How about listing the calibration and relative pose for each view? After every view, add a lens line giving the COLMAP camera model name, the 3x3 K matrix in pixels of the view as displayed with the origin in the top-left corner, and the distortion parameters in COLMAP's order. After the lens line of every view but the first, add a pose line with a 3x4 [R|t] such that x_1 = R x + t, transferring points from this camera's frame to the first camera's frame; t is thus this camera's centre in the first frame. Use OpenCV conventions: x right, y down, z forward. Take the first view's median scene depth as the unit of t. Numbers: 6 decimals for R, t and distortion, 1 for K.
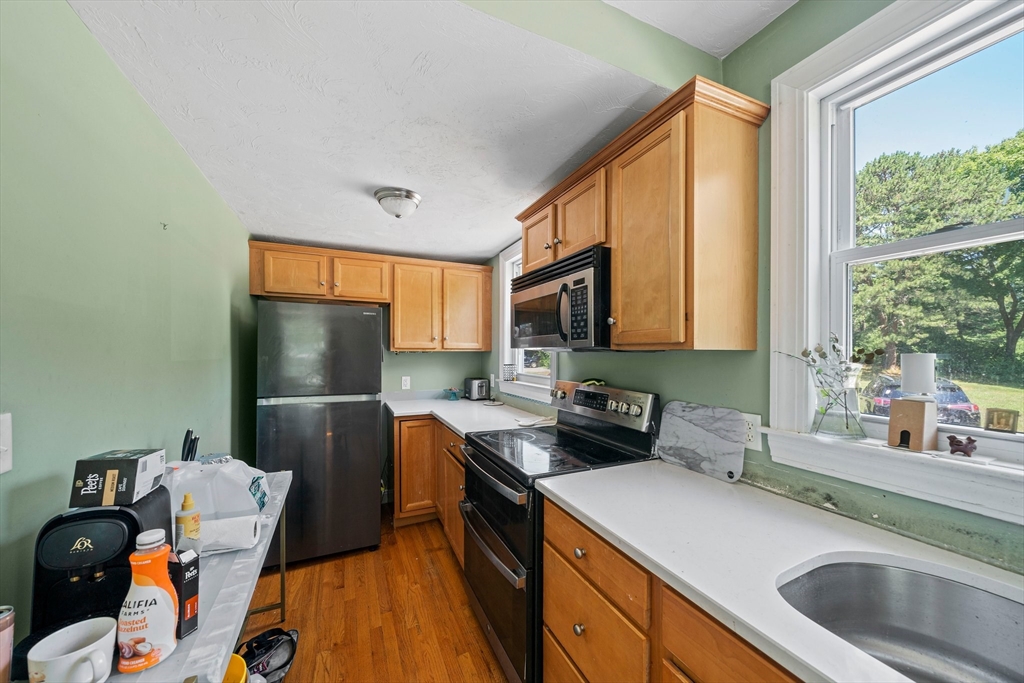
lens RADIAL K [[361.2, 0, 507.4], [0, 361.2, 351.8], [0, 0, 1]] dist [-0.005027, -0.000650]
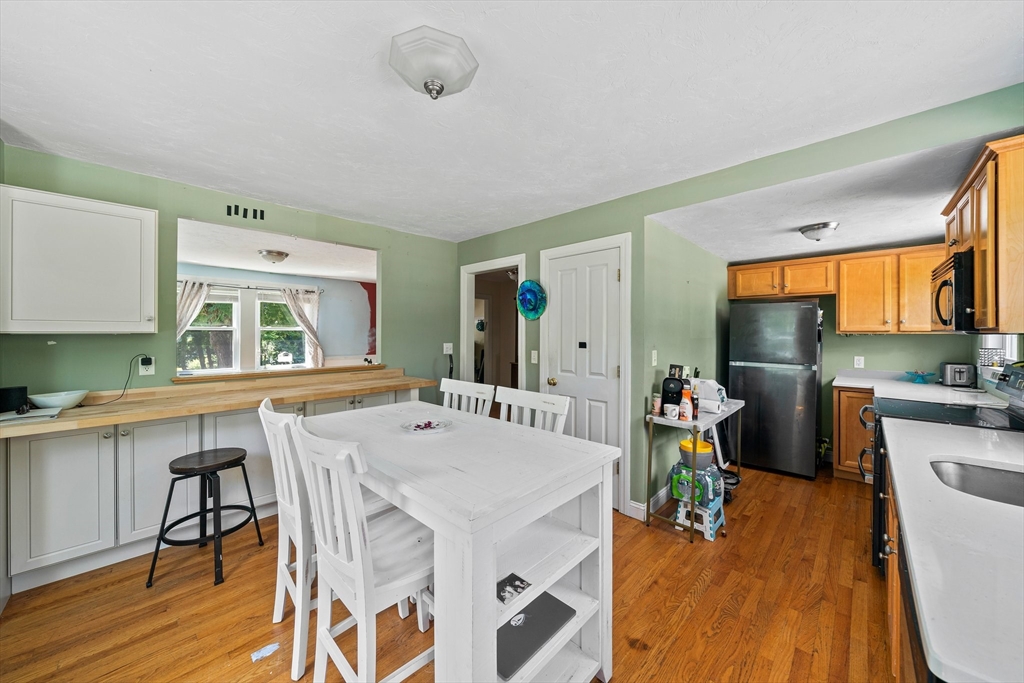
lens RADIAL K [[361.2, 0, 519.4], [0, 361.2, 338.9], [0, 0, 1]] dist [-0.005027, -0.000650]
pose [[0.378211, 0.012323, -0.925637, 0.693826], [-0.000308, 0.999913, 0.013186, -0.000631], [0.925719, -0.004702, 0.378182, -0.778520]]
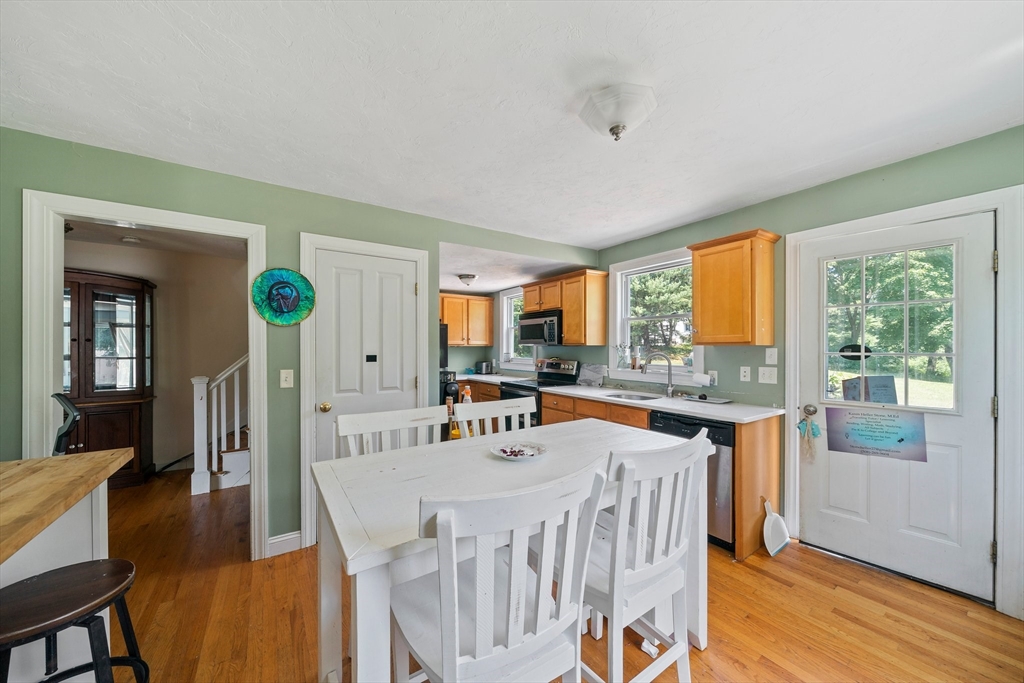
lens RADIAL K [[361.2, 0, 509.3], [0, 361.2, 348.3], [0, 0, 1]] dist [-0.005027, -0.000650]
pose [[0.987401, -0.003280, 0.158206, -0.488024], [0.002621, 0.999987, 0.004379, 0.003932], [-0.158218, -0.003909, 0.987396, -1.471292]]
